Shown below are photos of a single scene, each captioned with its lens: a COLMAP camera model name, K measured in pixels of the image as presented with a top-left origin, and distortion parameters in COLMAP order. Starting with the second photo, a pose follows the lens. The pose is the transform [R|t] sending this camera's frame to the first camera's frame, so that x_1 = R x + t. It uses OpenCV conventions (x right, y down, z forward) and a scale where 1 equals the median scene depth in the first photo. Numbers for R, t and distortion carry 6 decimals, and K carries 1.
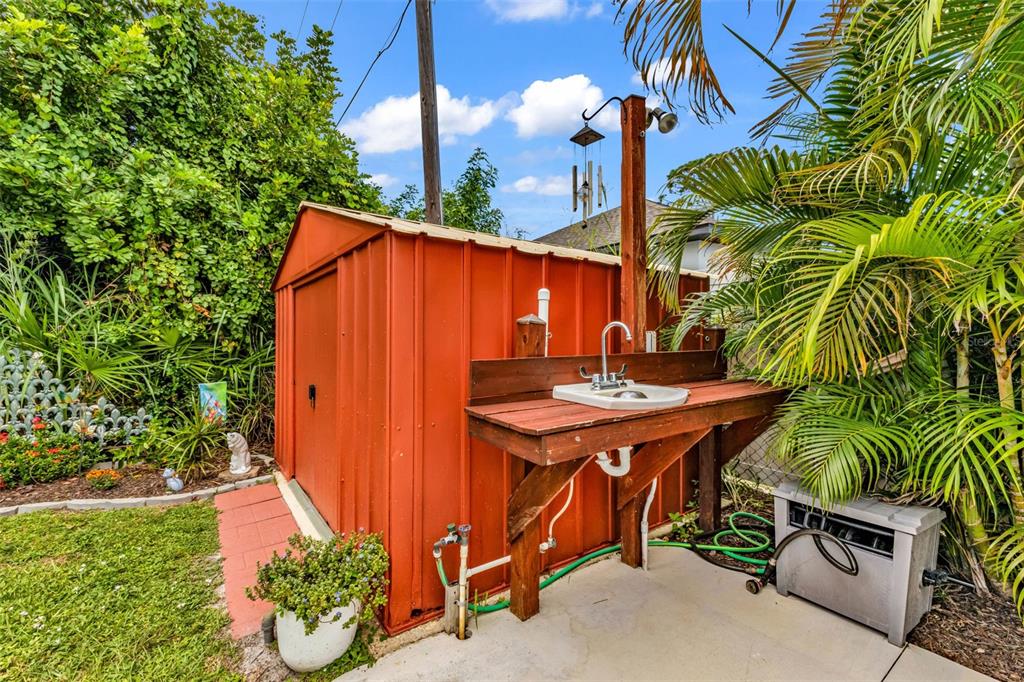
lens RADIAL K [[448.6, 0, 513.8], [0, 448.6, 342.7], [0, 0, 1]] dist [0.003200, -0.001045]
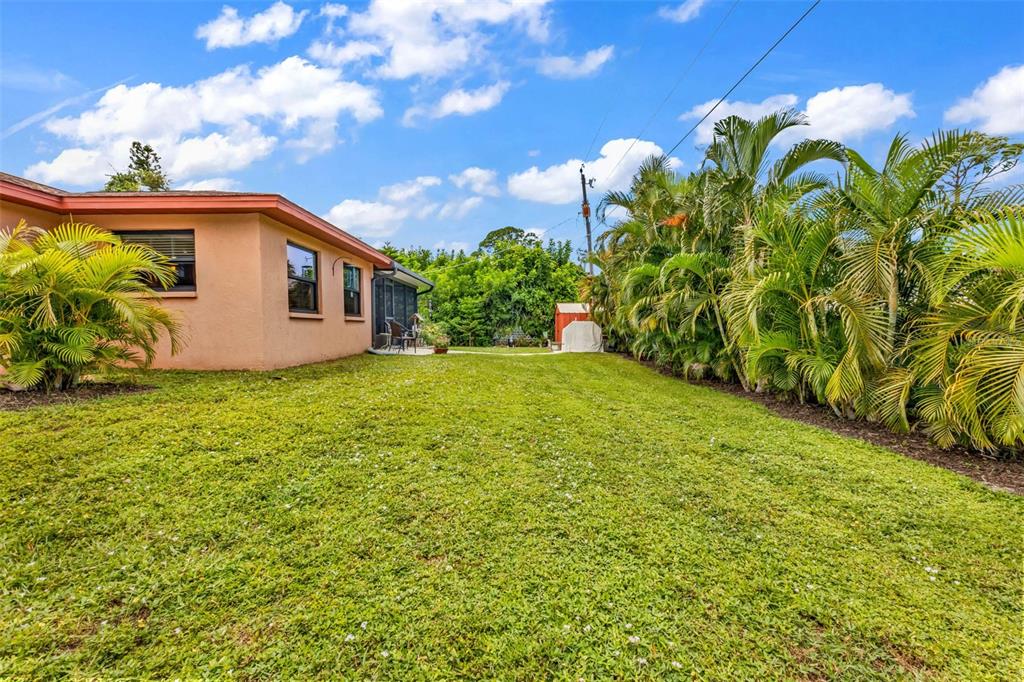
lens RADIAL K [[469.7, 0, 510.8], [0, 469.7, 331.8], [0, 0, 1]] dist [0.001604, -0.000056]
pose [[0.816662, 0.011931, -0.576992, 2.286002], [-0.001947, 0.999838, 0.017919, -0.015006], [0.577112, -0.013511, 0.816553, -3.910072]]
